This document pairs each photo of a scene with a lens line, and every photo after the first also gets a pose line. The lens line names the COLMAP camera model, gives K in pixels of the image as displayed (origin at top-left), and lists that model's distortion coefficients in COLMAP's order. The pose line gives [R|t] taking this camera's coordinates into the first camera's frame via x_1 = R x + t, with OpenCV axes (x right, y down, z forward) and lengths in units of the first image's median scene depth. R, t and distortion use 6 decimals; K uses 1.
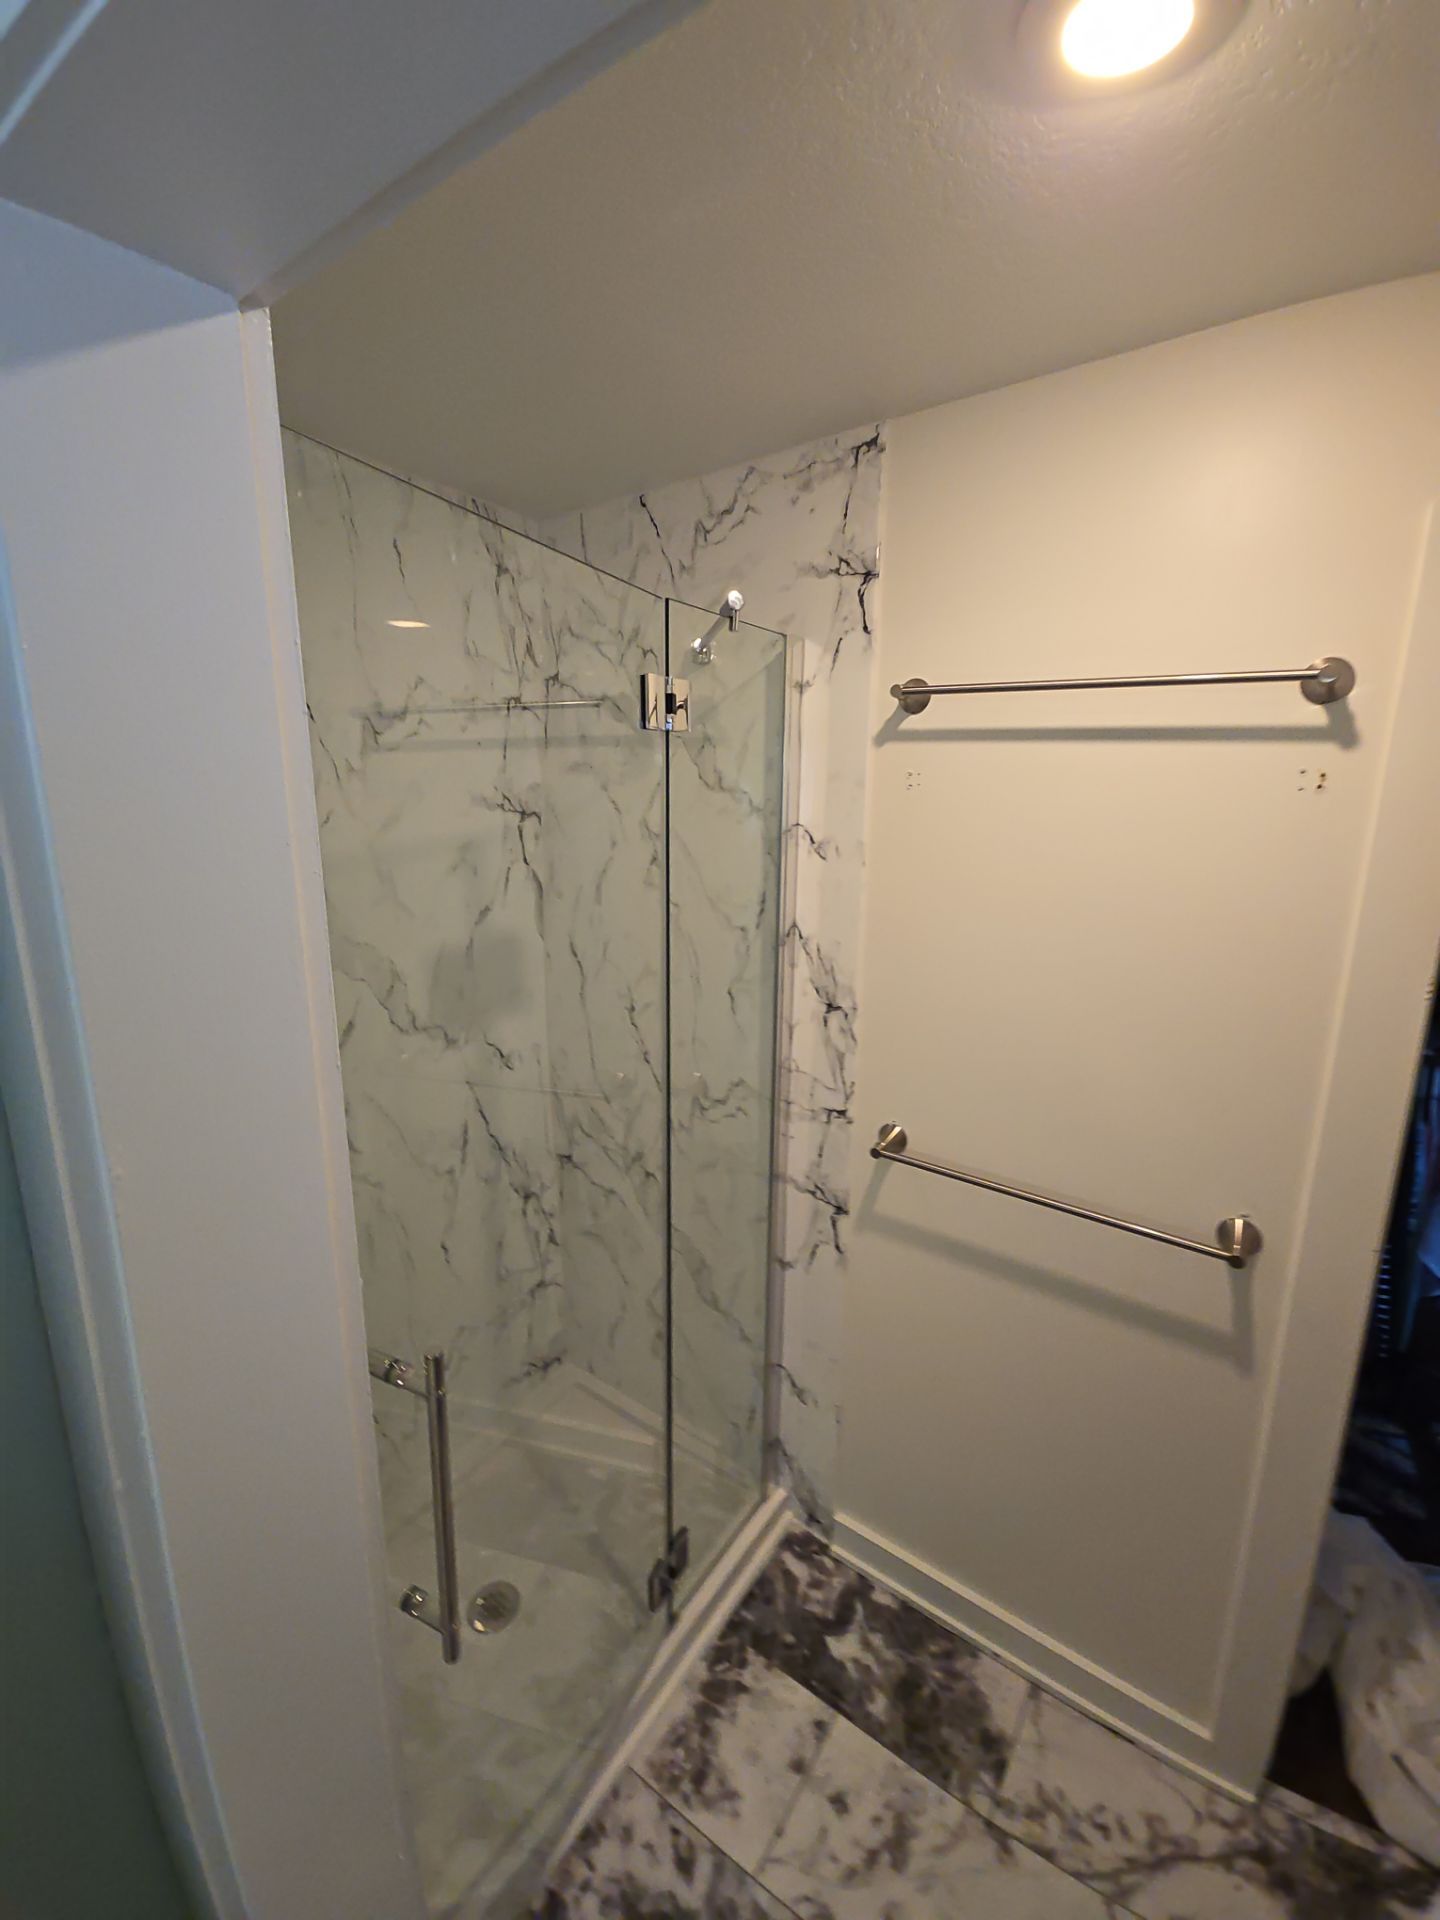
lens RADIAL K [[783.2, 0, 729.4], [0, 783.2, 950.7], [0, 0, 1]] dist [0.009440, -0.007627]
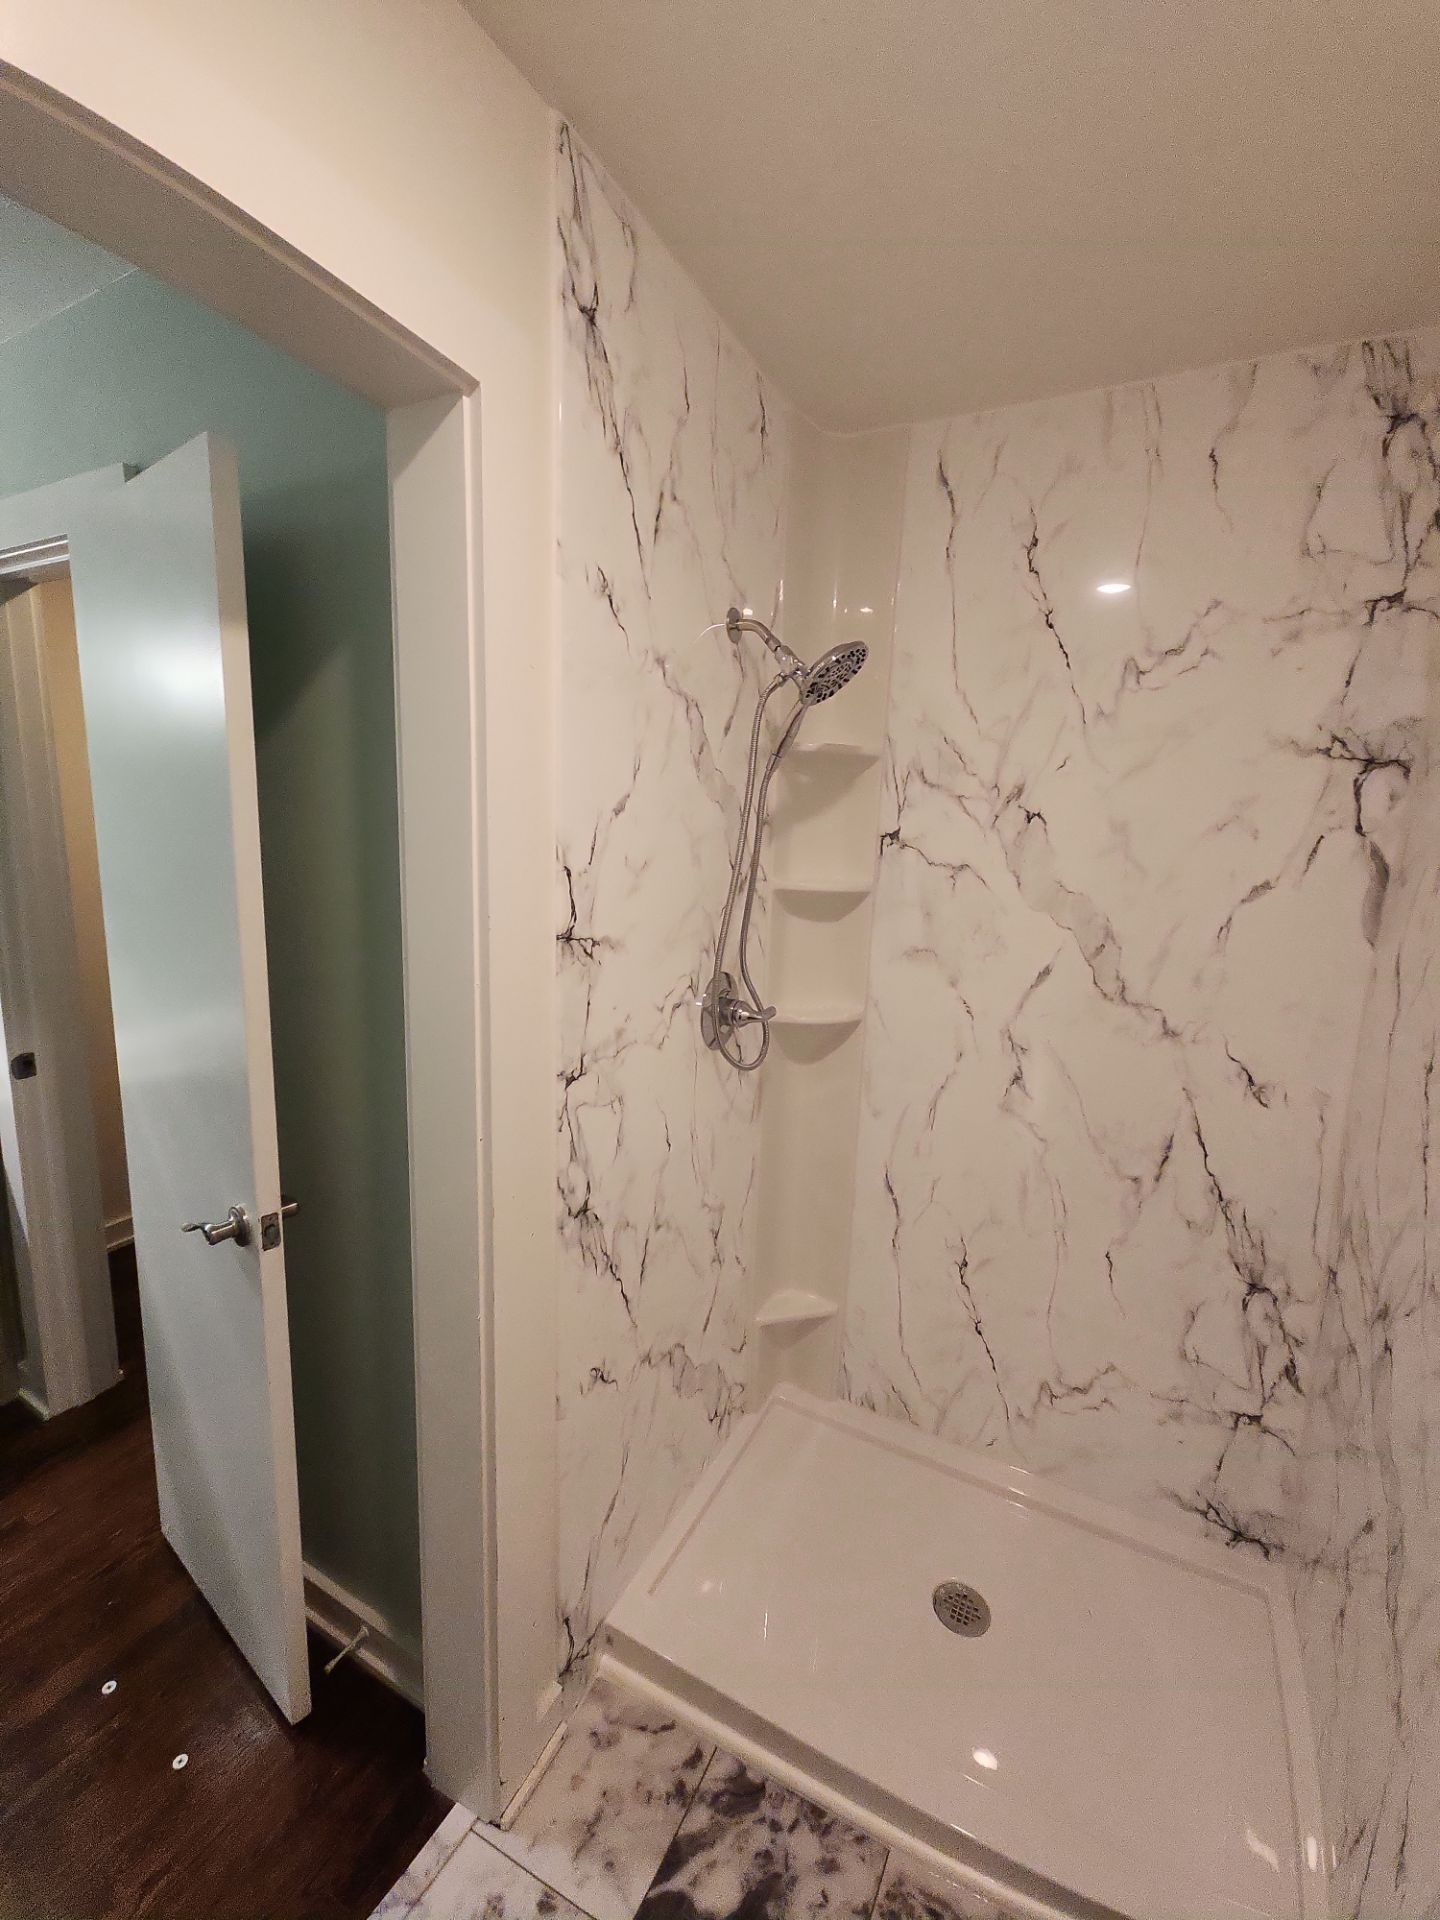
lens RADIAL K [[780.8, 0, 722.7], [0, 780.8, 956.2], [0, 0, 1]] dist [0.012257, -0.008982]
pose [[0.132548, 0.158501, -0.978421, 0.449520], [-0.234494, 0.964123, 0.124417, 0.050483], [0.963039, 0.212943, 0.164960, 0.428299]]
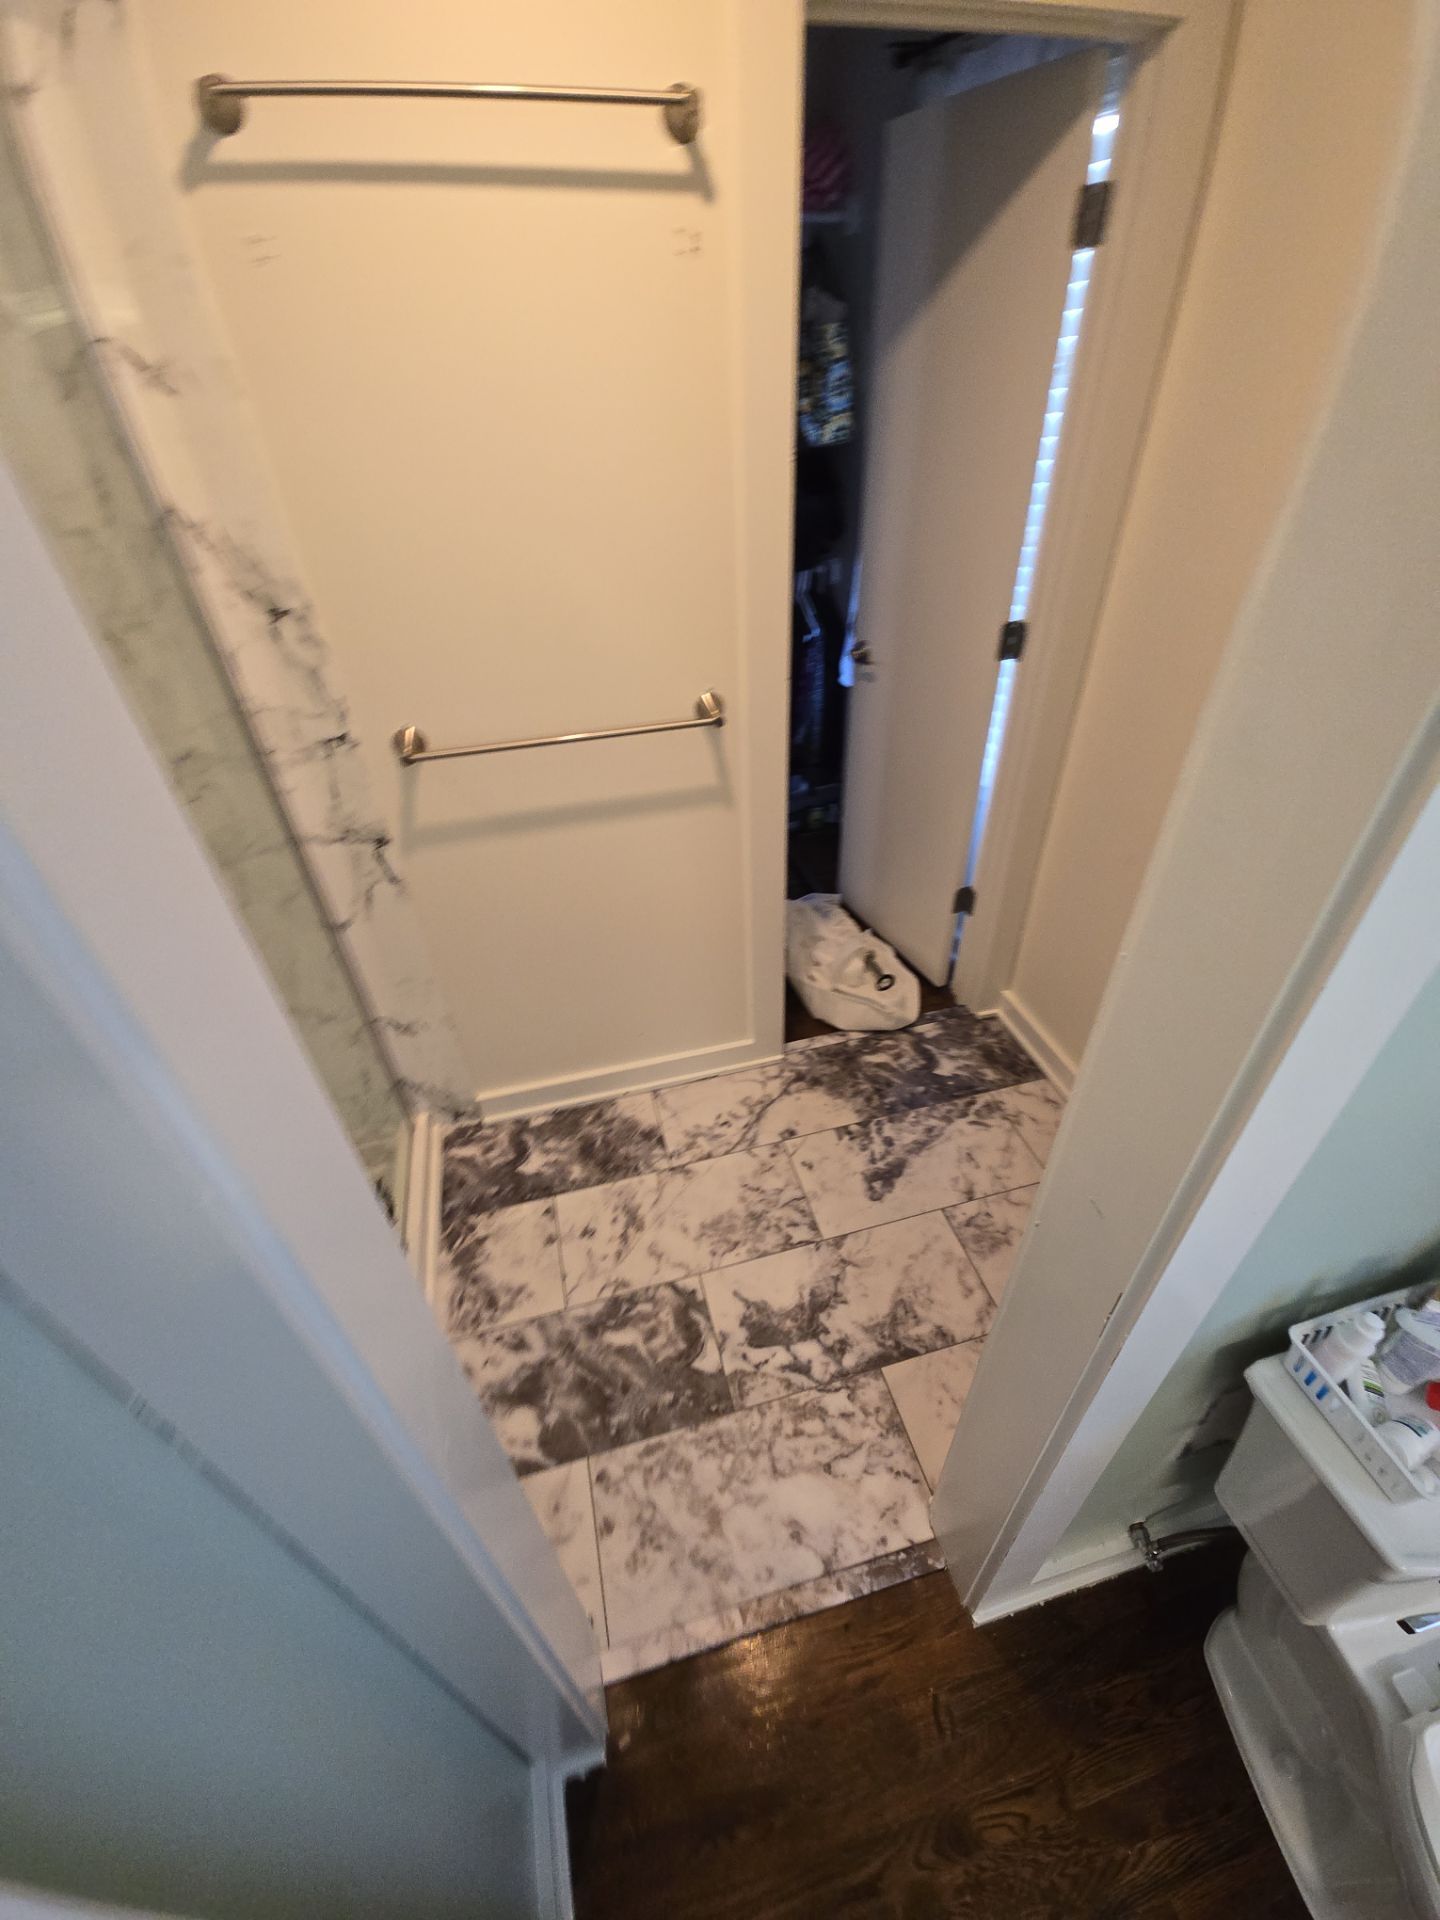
lens RADIAL K [[783.2, 0, 725.5], [0, 783.2, 953.4], [0, 0, 1]] dist [0.009440, -0.007627]
pose [[0.645237, -0.488855, 0.587103, -0.220277], [0.195283, 0.848483, 0.491874, 0.061305], [-0.738603, -0.202724, 0.642938, 0.054840]]
